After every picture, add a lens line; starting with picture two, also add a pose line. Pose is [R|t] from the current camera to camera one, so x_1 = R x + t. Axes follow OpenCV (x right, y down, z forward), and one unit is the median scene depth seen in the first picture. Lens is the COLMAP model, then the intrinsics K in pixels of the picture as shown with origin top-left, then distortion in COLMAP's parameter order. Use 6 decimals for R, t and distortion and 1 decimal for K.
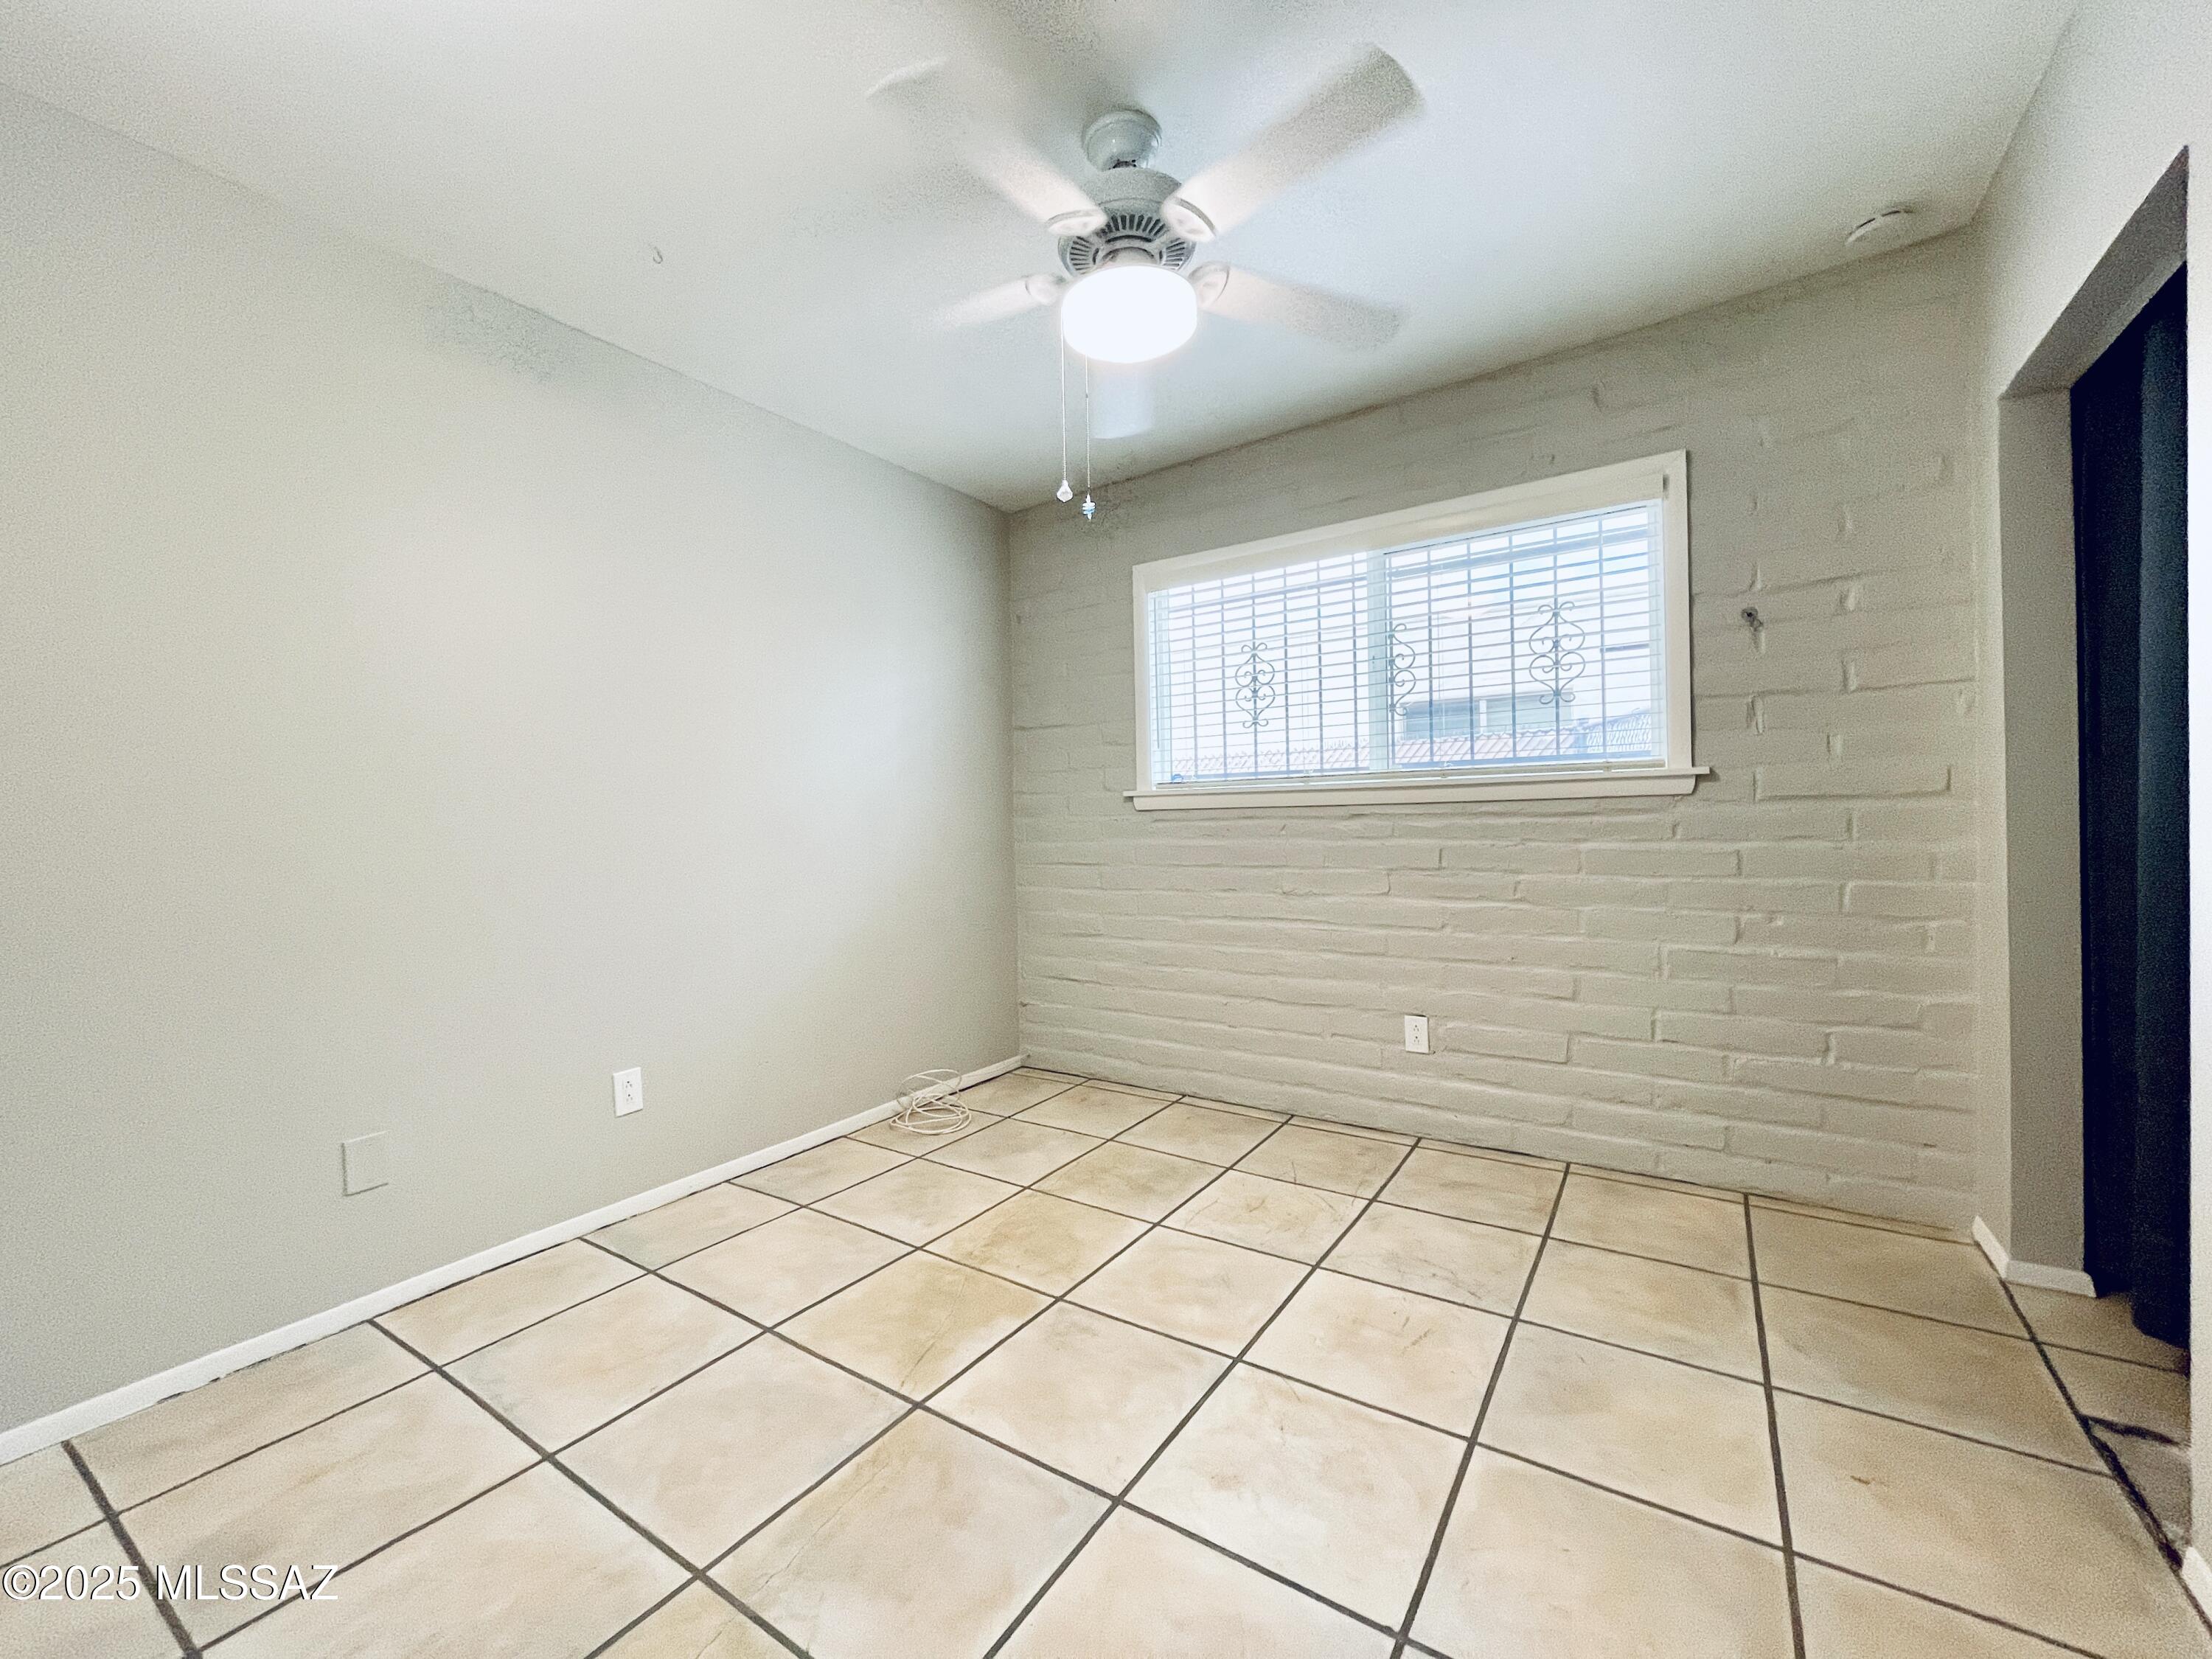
lens RADIAL K [[900.9, 0, 1100.4], [0, 900.9, 834.5], [0, 0, 1]] dist [0.000630, 0.000037]
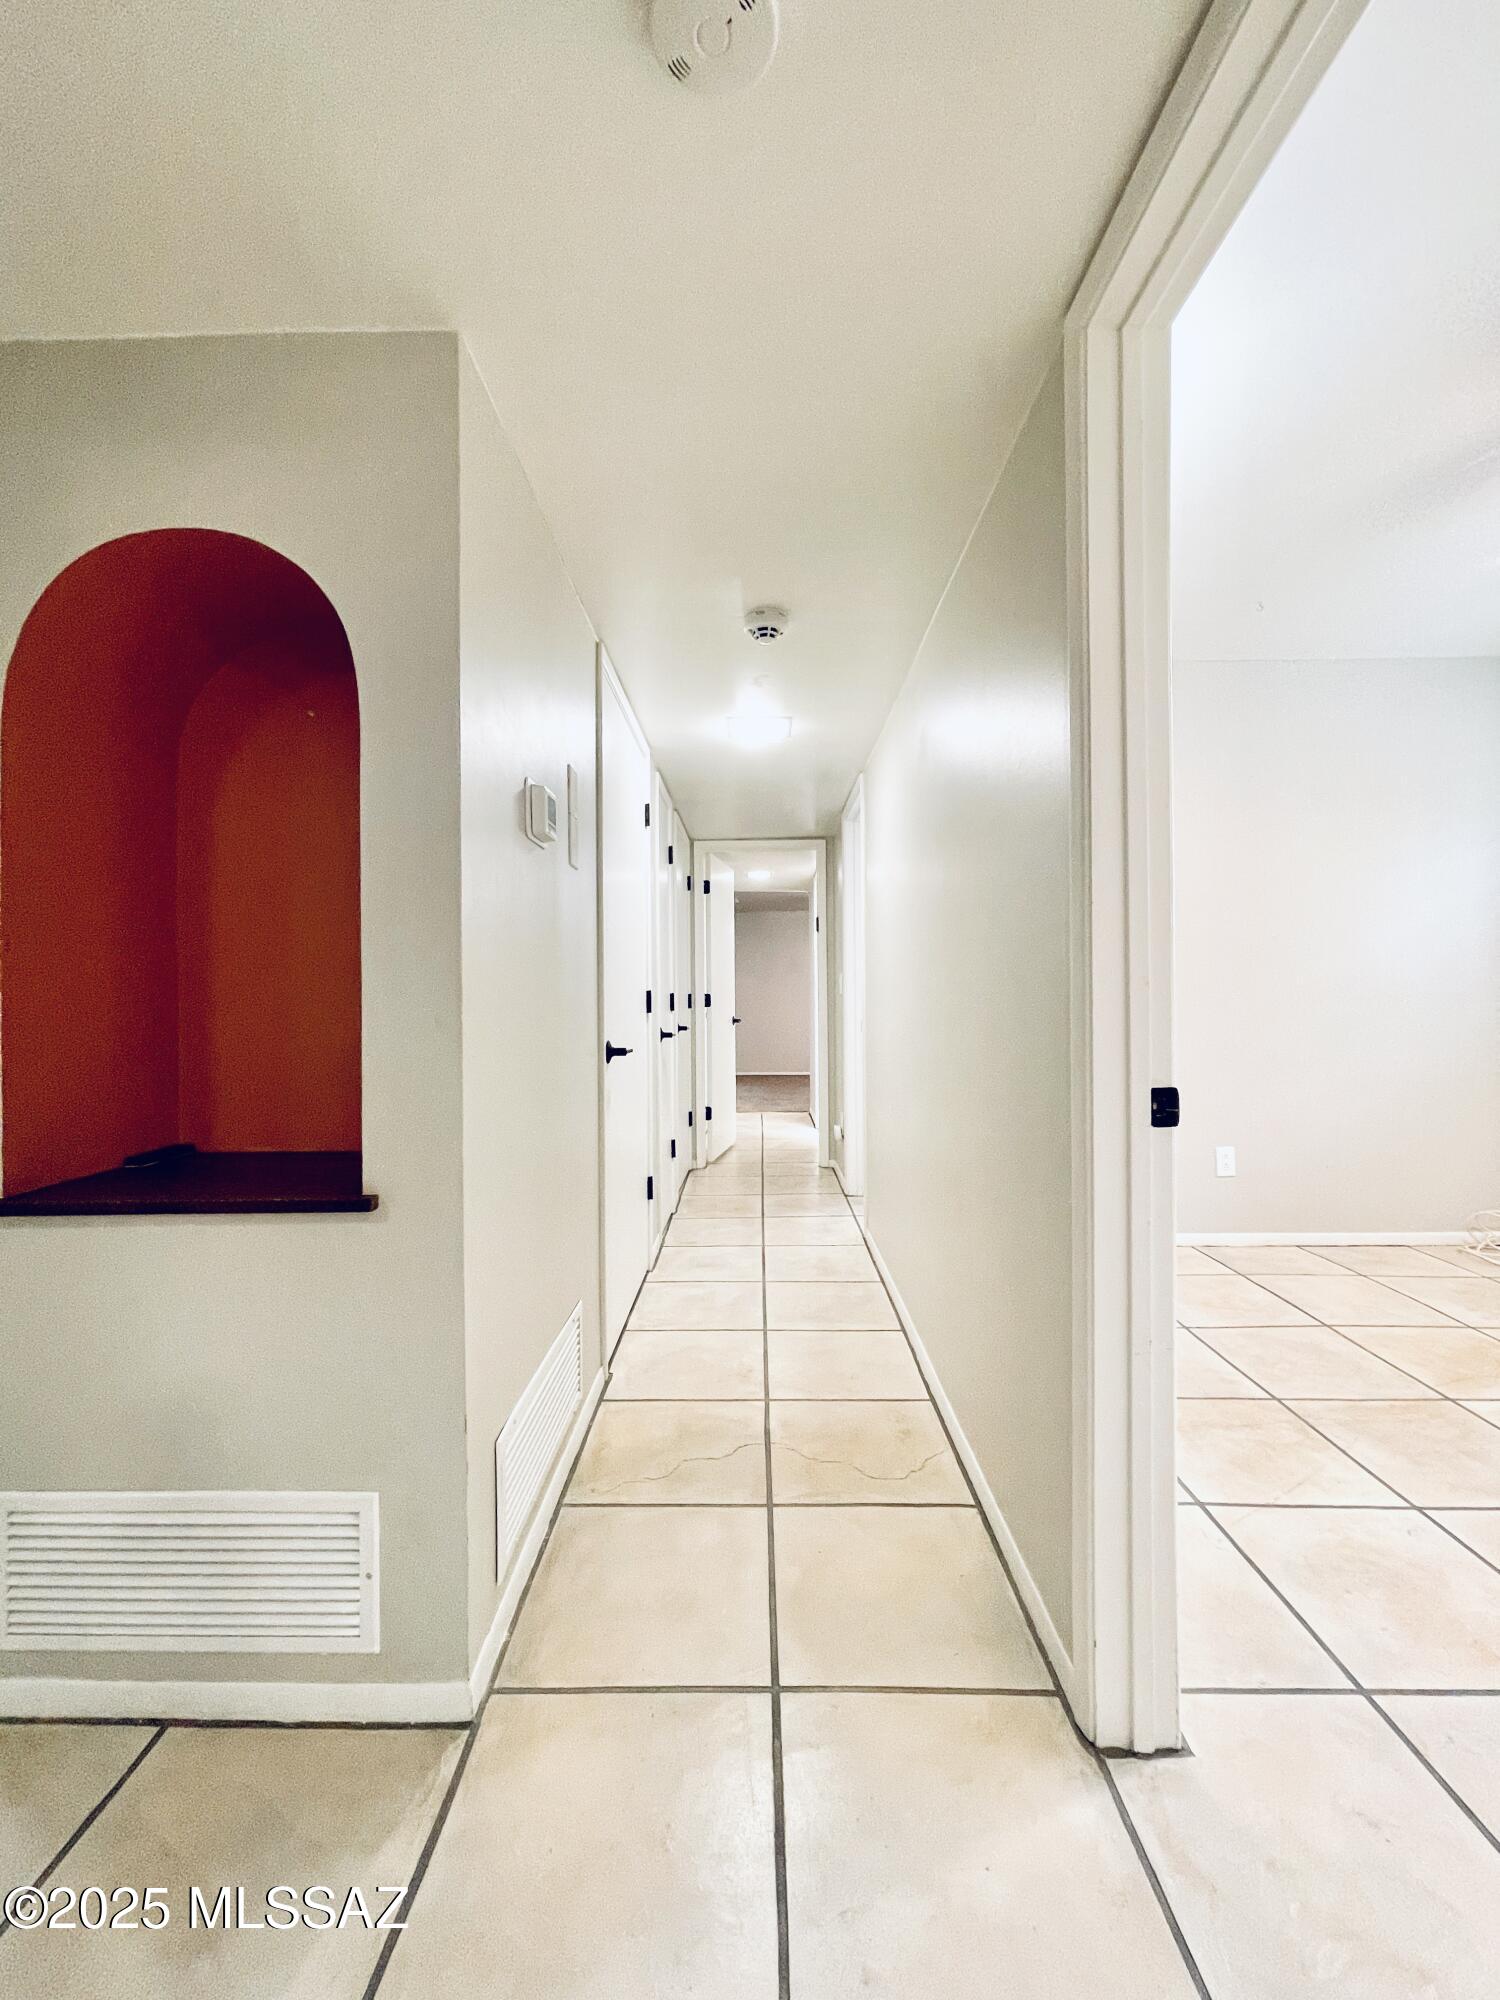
lens RADIAL K [[814.6, 0, 737.2], [0, 814.6, 996.7], [0, 0, 1]] dist [0.000630, 0.000037]
pose [[0.541819, 0.030176, -0.839953, 0.159297], [-0.029225, 0.999427, 0.017053, 0.014588], [0.839987, 0.015308, 0.542391, -0.408838]]
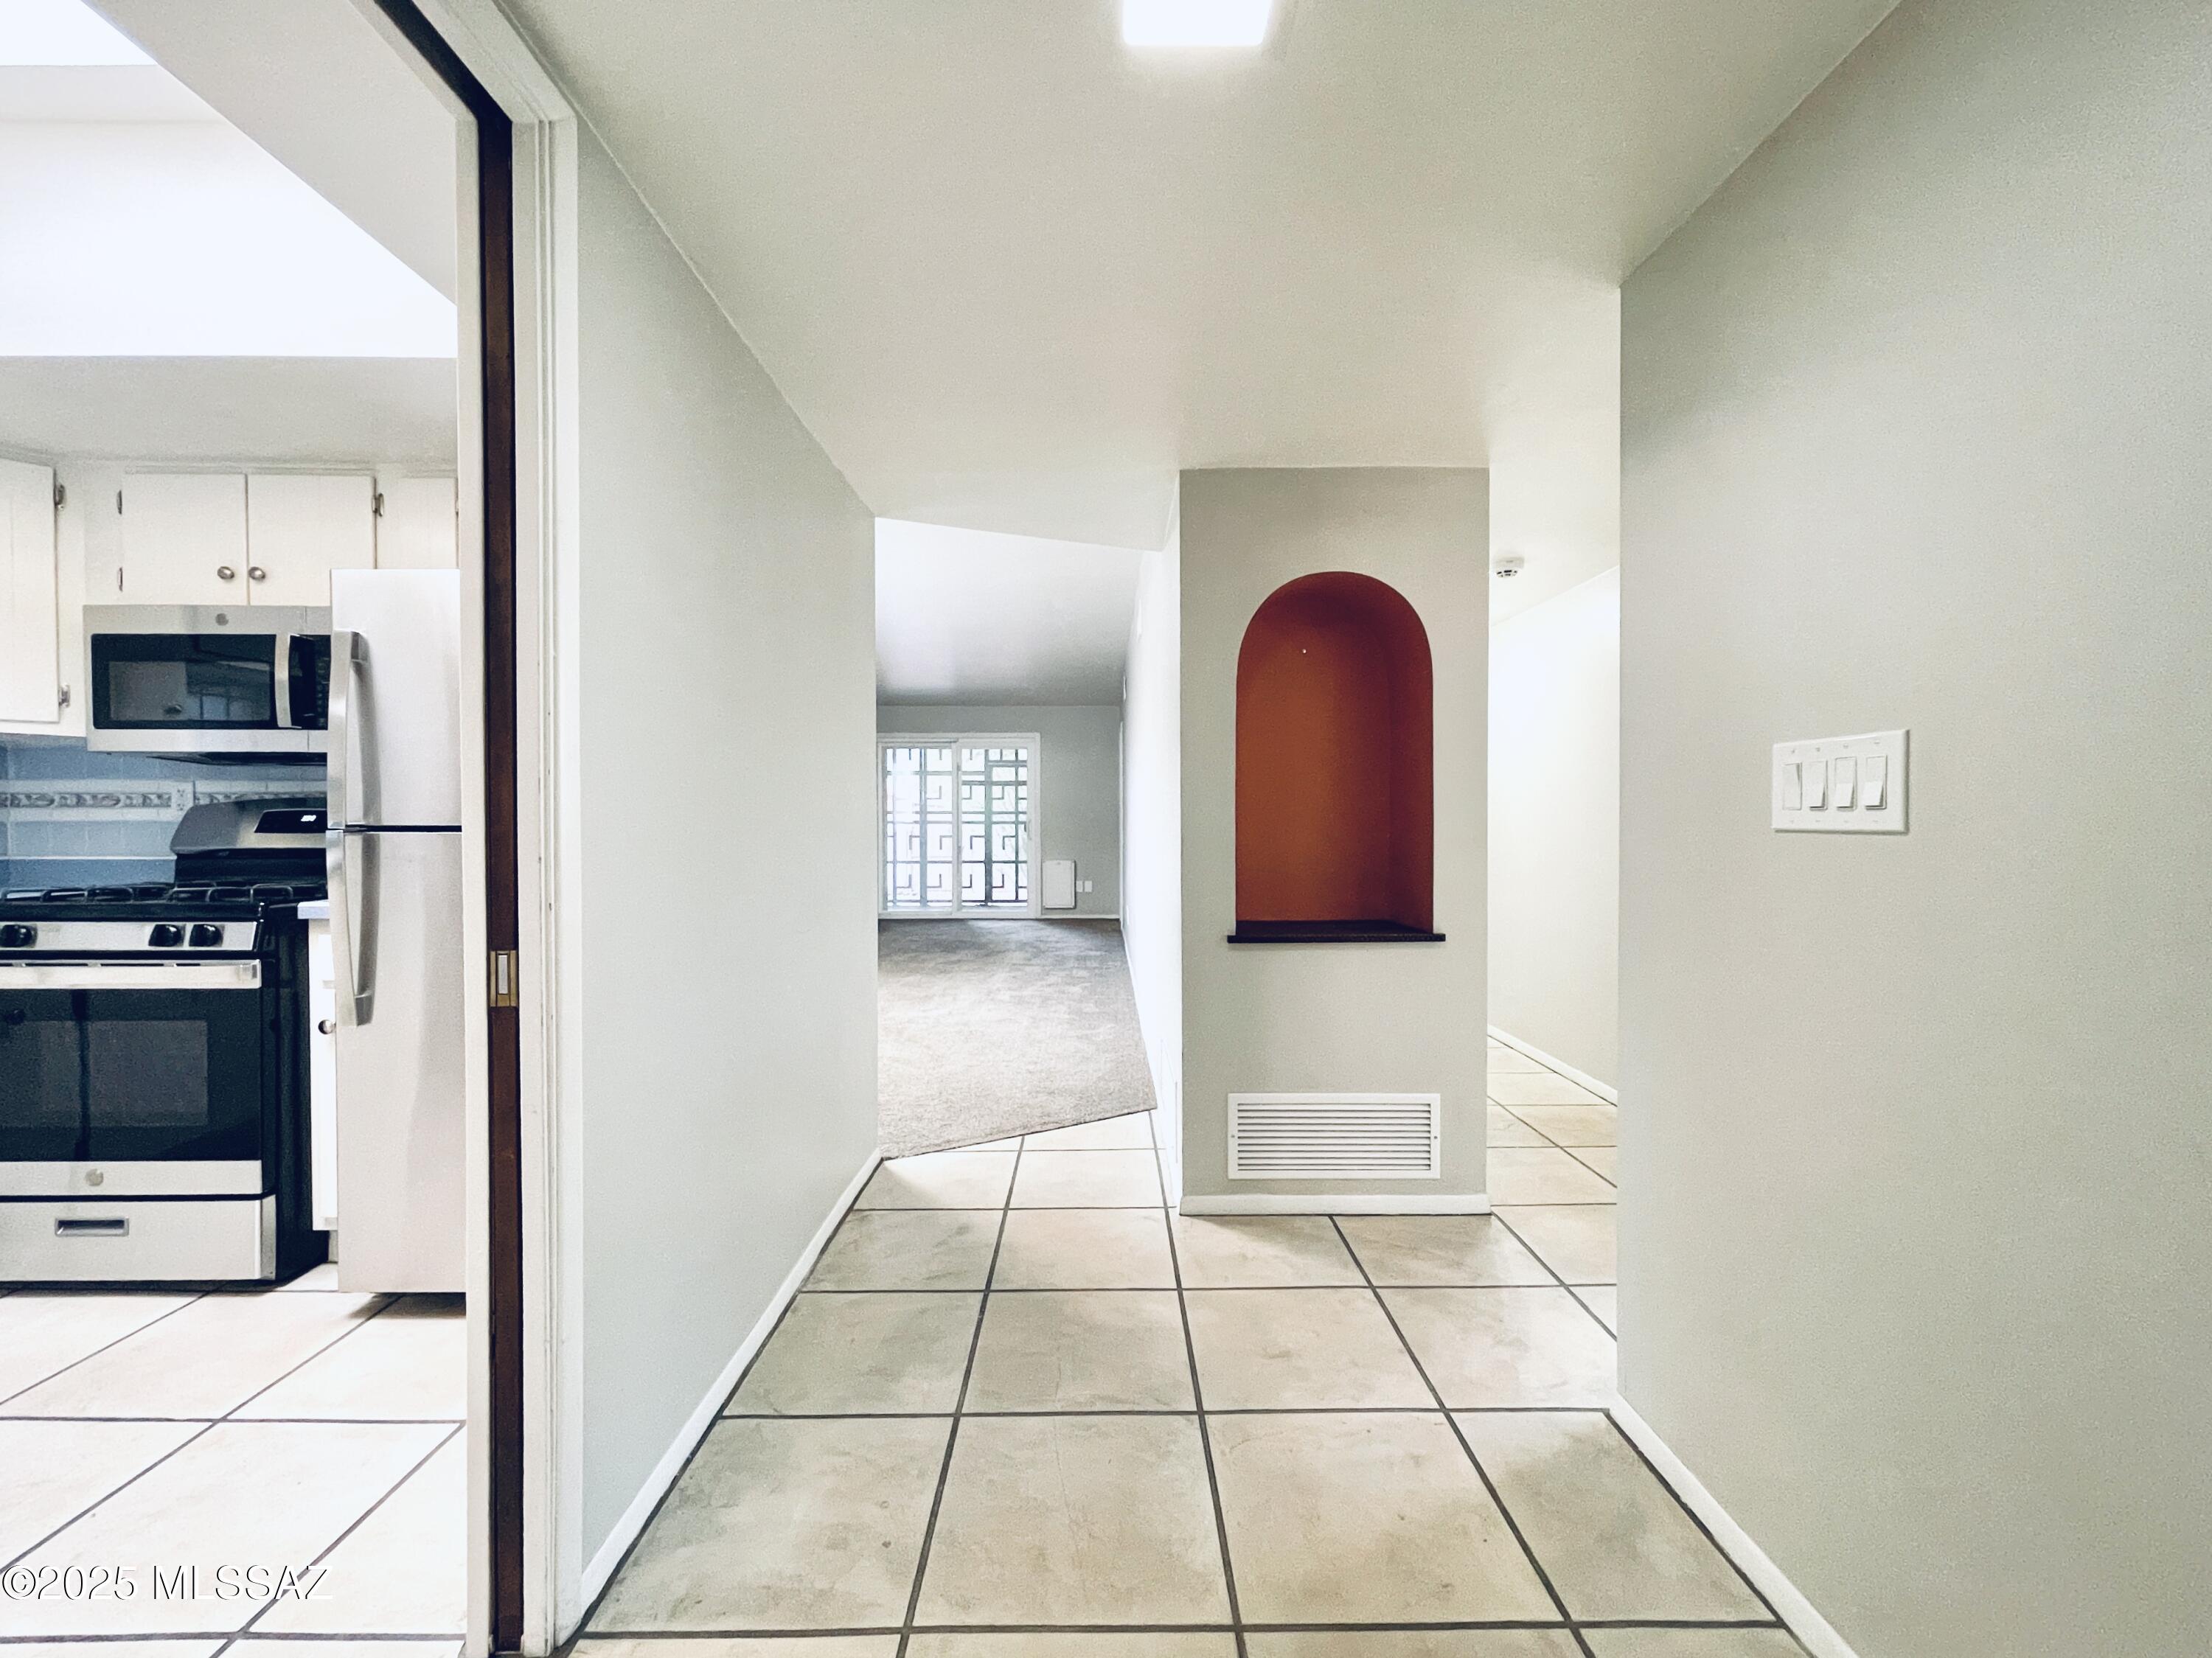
lens RADIAL K [[900.8, 0, 1113.8], [0, 900.8, 828.2], [0, 0, 1]] dist [0.000630, 0.000037]
pose [[0.565332, 0.035264, -0.824109, 0.248770], [-0.031023, 0.999288, 0.021479, 0.021235], [0.824280, 0.013423, 0.566024, -1.174208]]
